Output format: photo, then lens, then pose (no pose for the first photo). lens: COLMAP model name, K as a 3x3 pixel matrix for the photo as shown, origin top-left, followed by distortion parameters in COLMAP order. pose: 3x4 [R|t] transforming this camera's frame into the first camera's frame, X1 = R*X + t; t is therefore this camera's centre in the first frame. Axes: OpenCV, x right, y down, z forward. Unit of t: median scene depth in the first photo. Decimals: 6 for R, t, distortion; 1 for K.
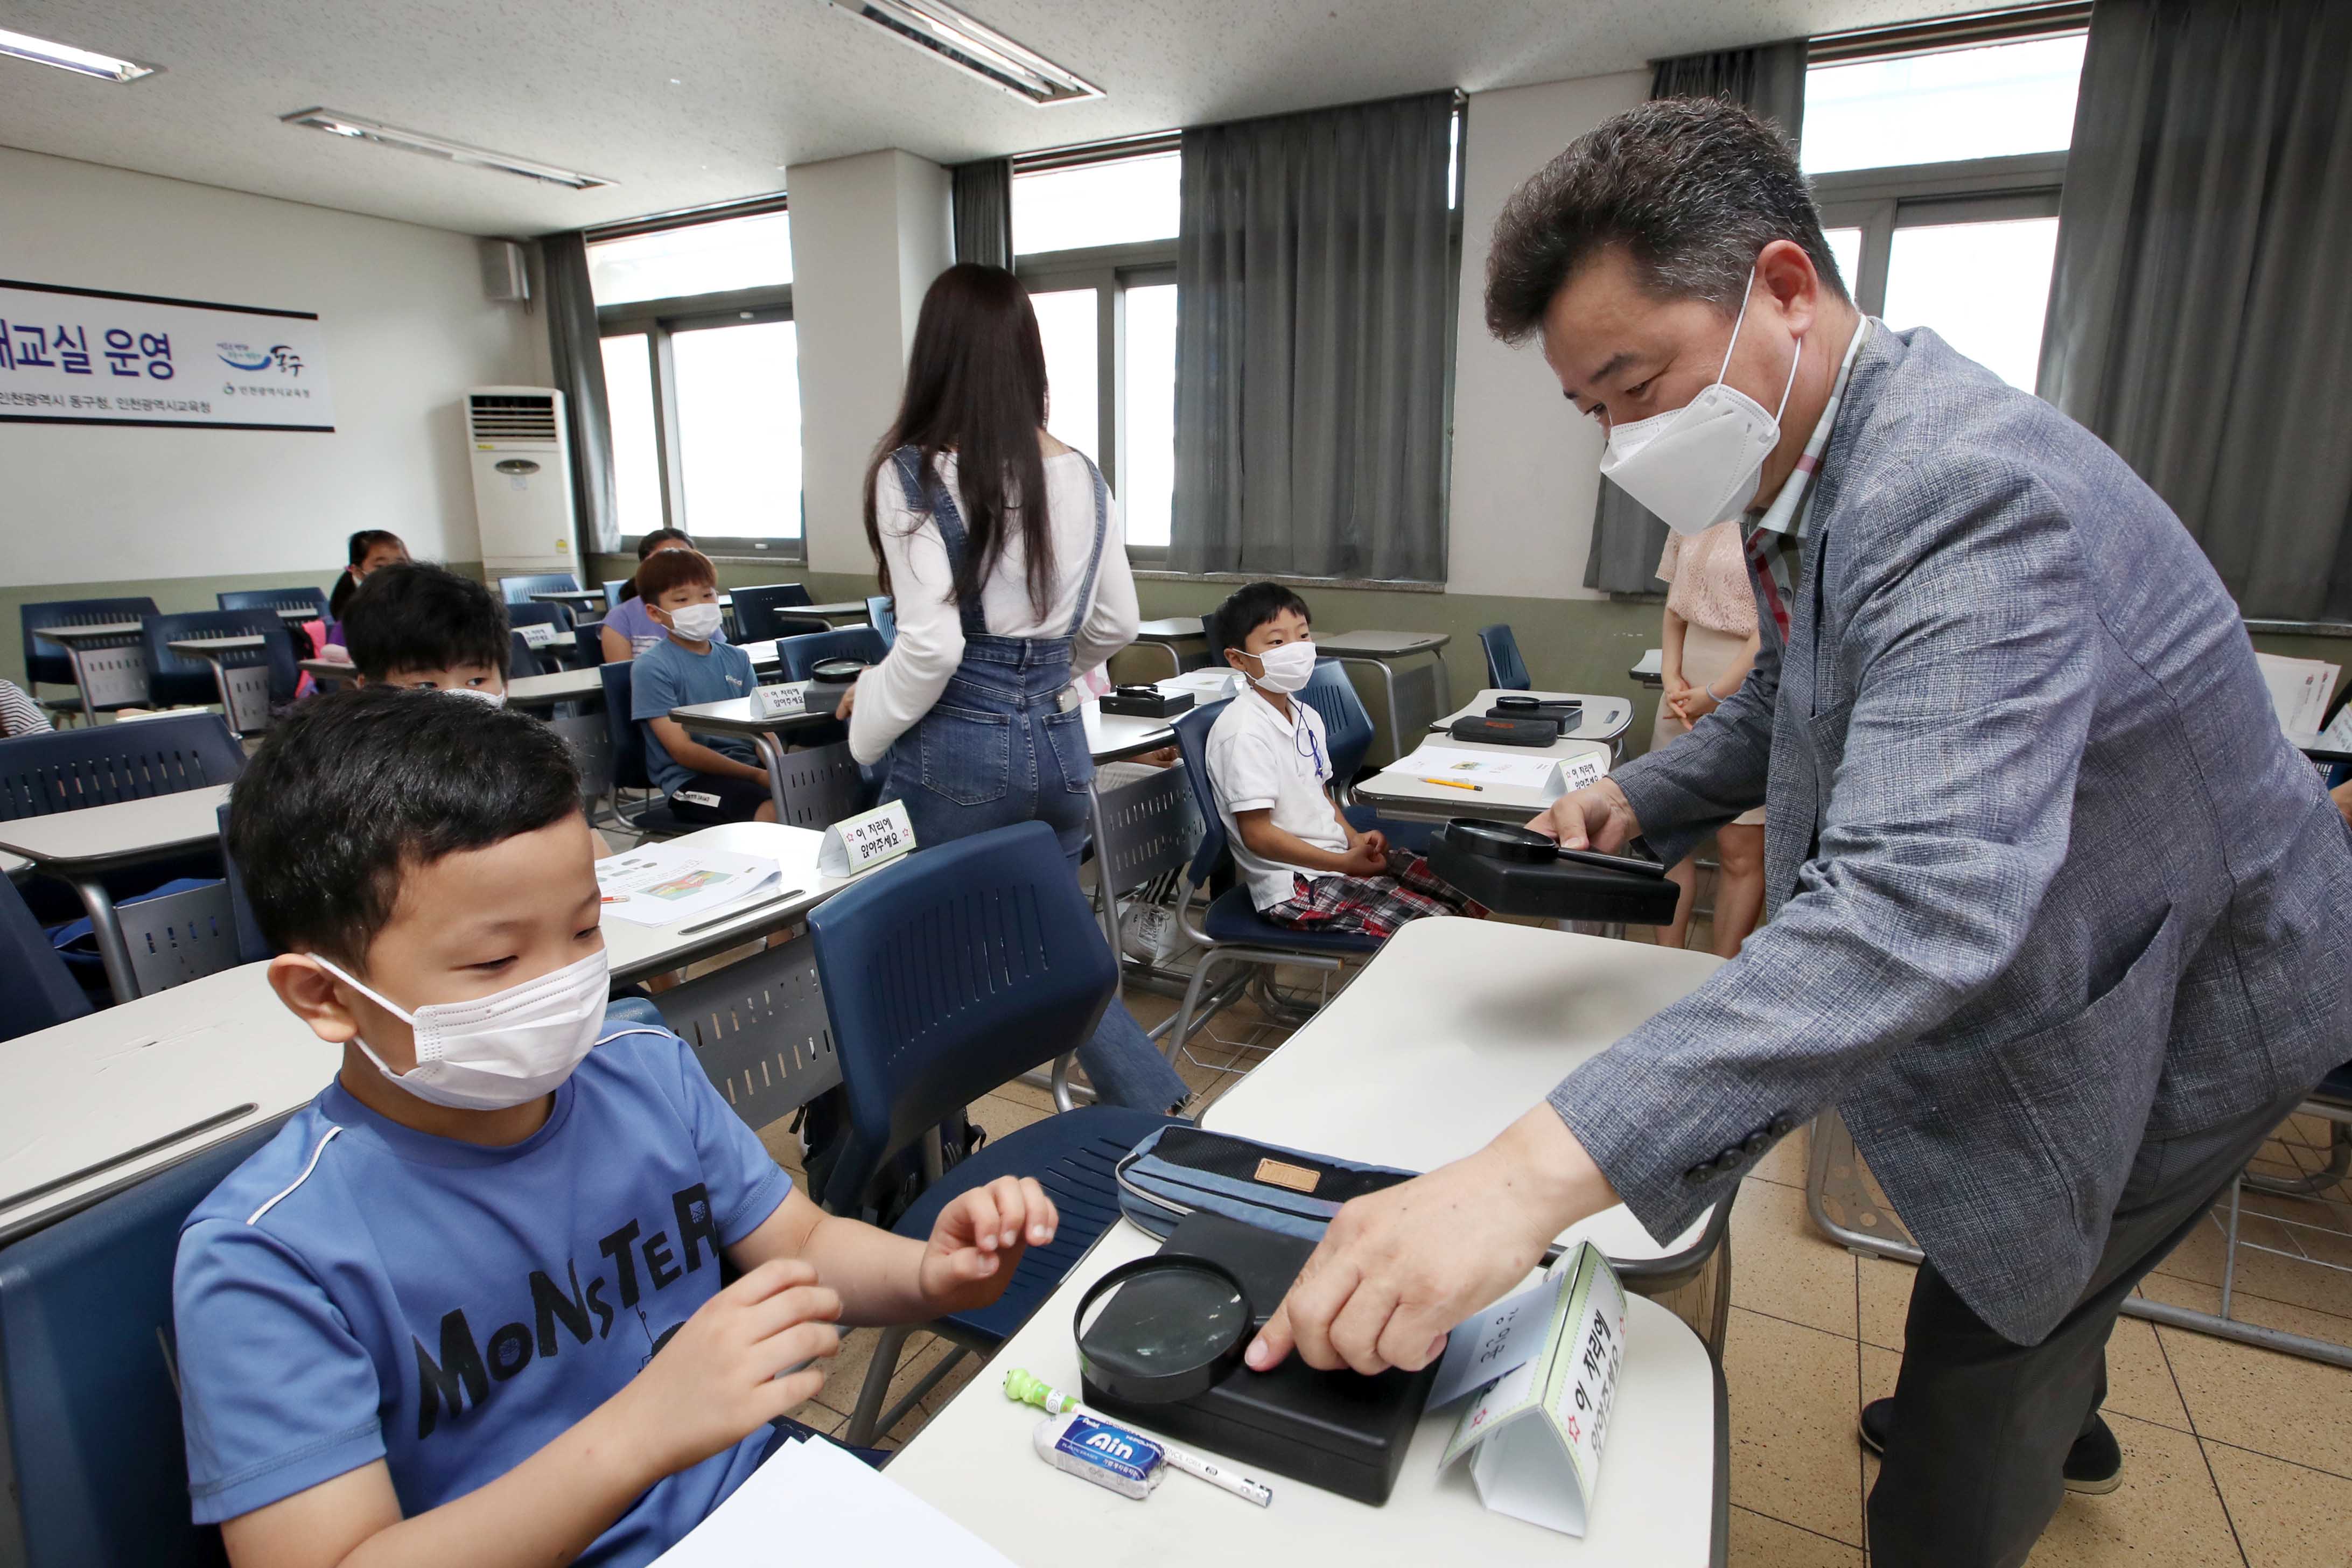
lens RADIAL K [[1189.8, 0, 1176.0], [0, 1189.8, 784.0], [0, 0, 1]] dist [-0.009519, 0.002440]
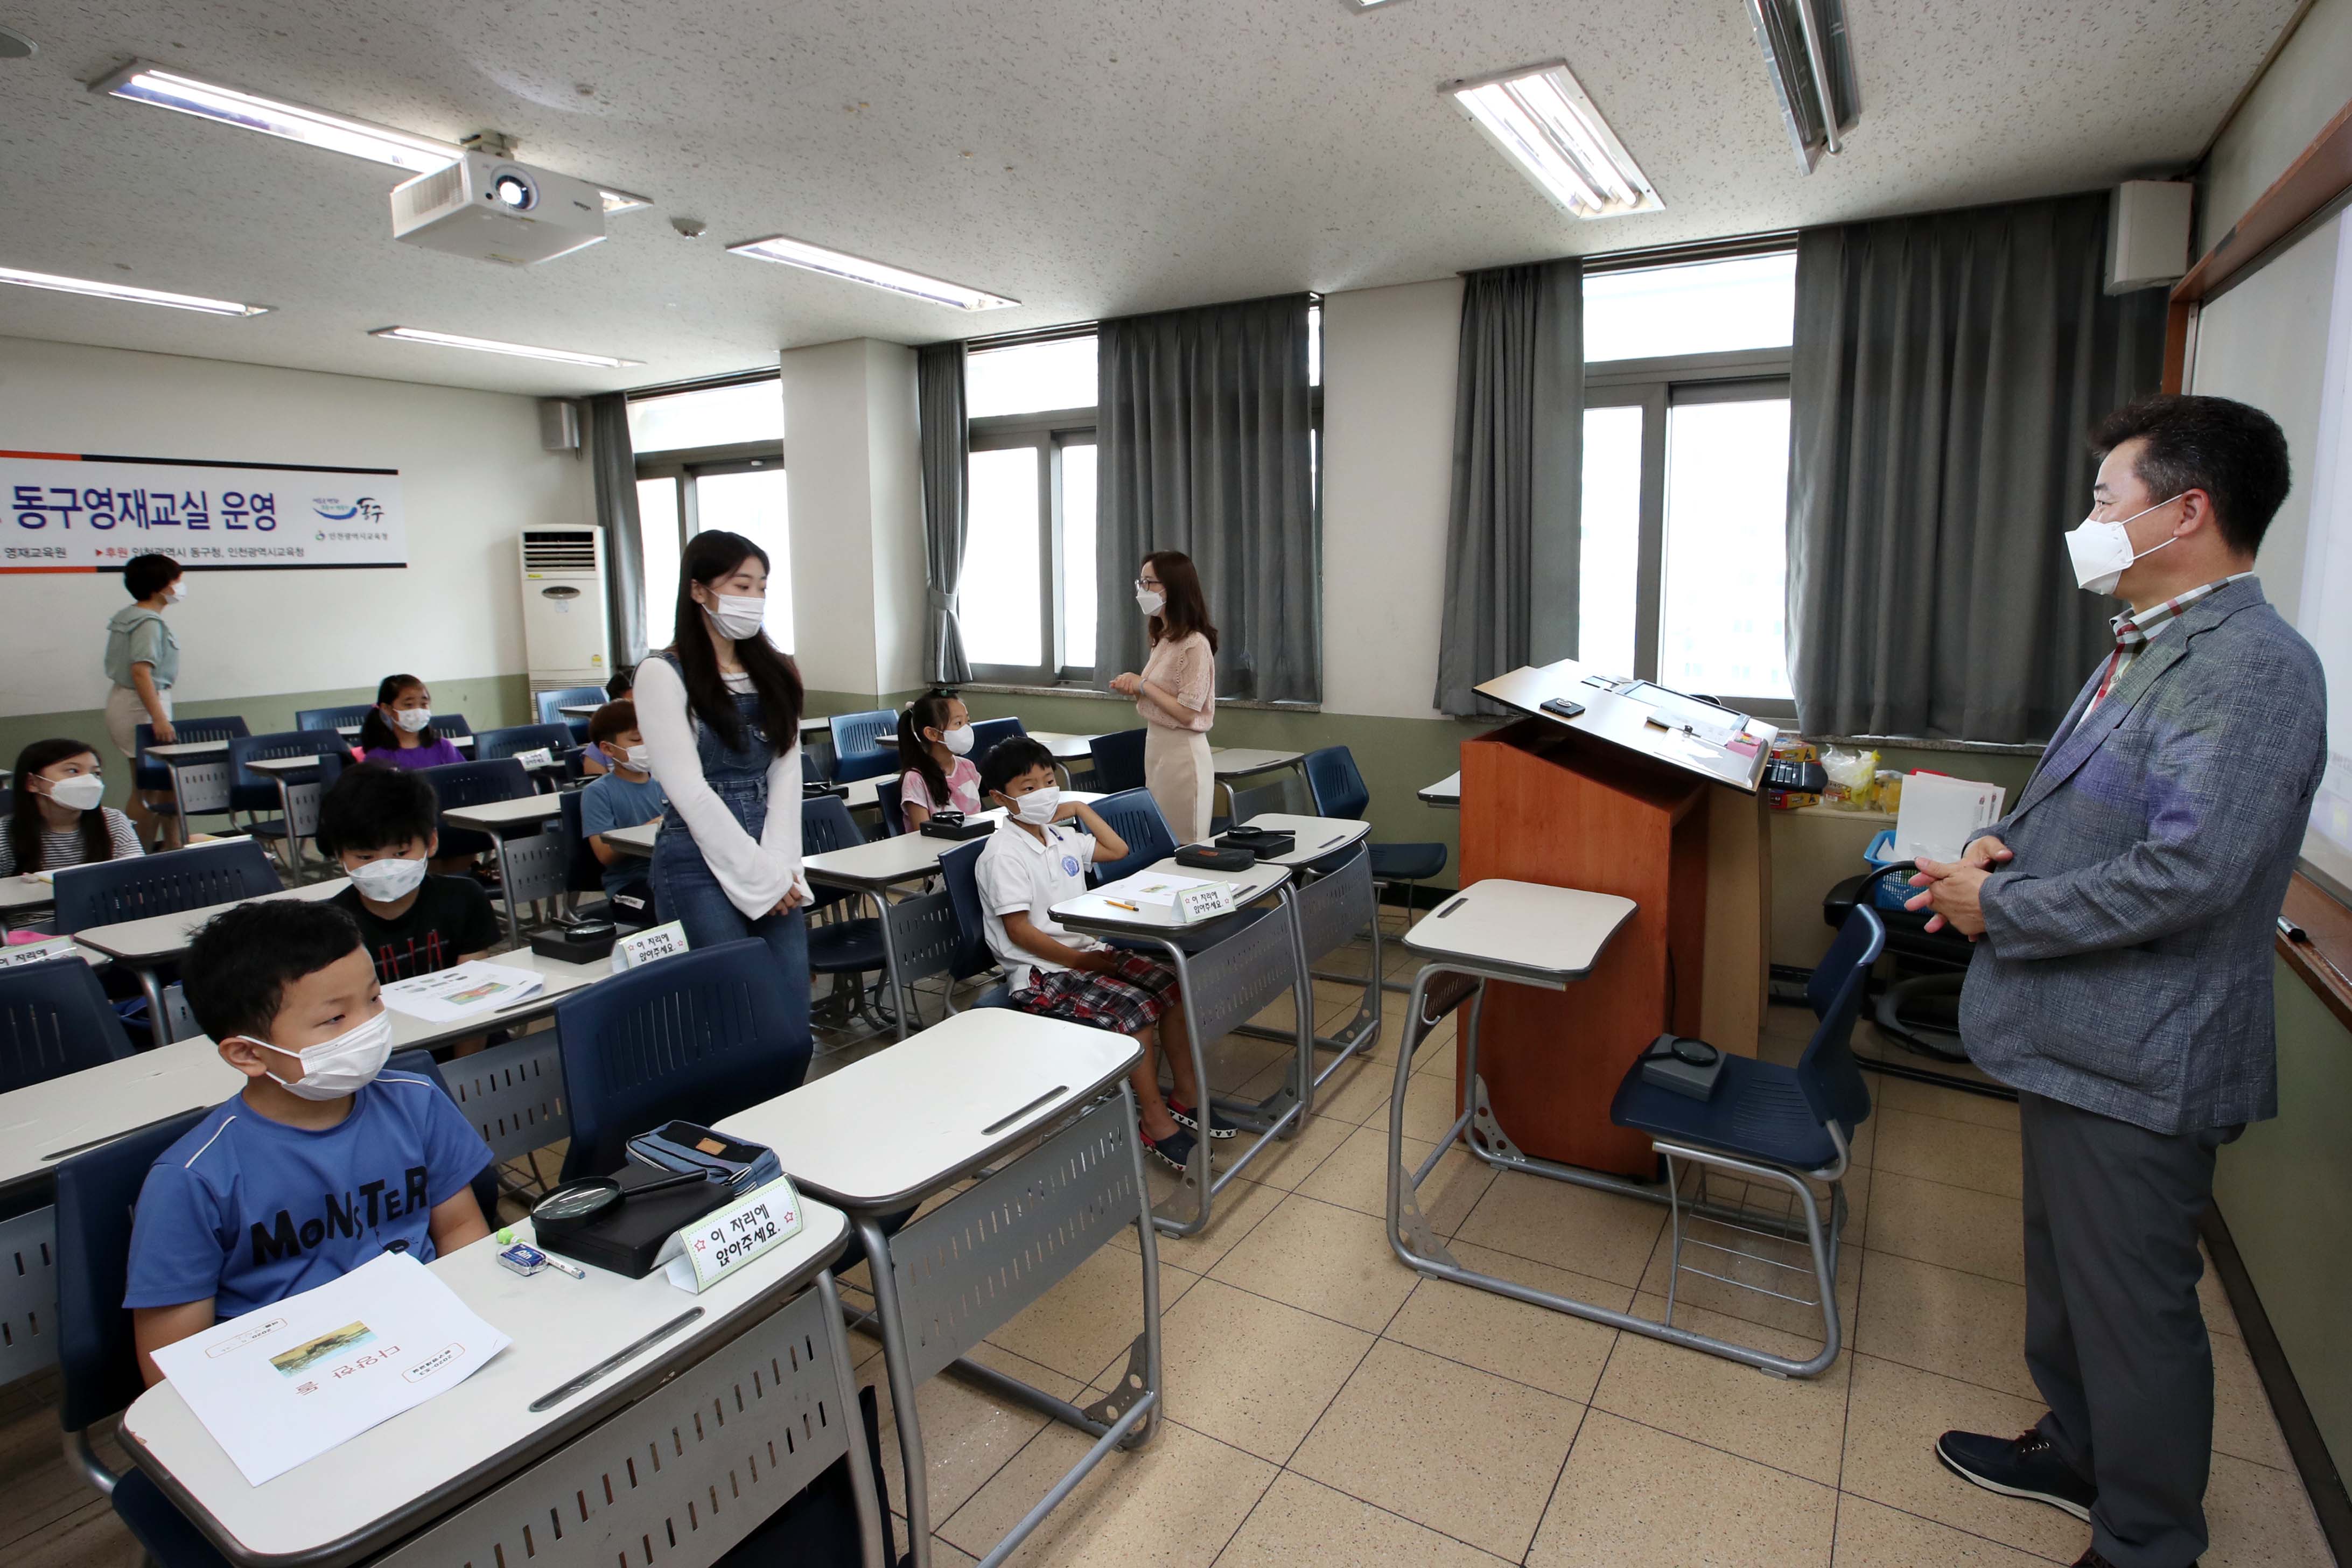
lens RADIAL K [[1217.5, 0, 1181.0], [0, 1217.5, 738.4], [0, 0, 1]] dist [-0.006048, -0.002022]
pose [[0.997921, -0.006246, -0.064152, 0.150081], [-0.000050, 0.995218, -0.097678, -0.018940], [0.064456, 0.097478, 0.993148, -0.142271]]
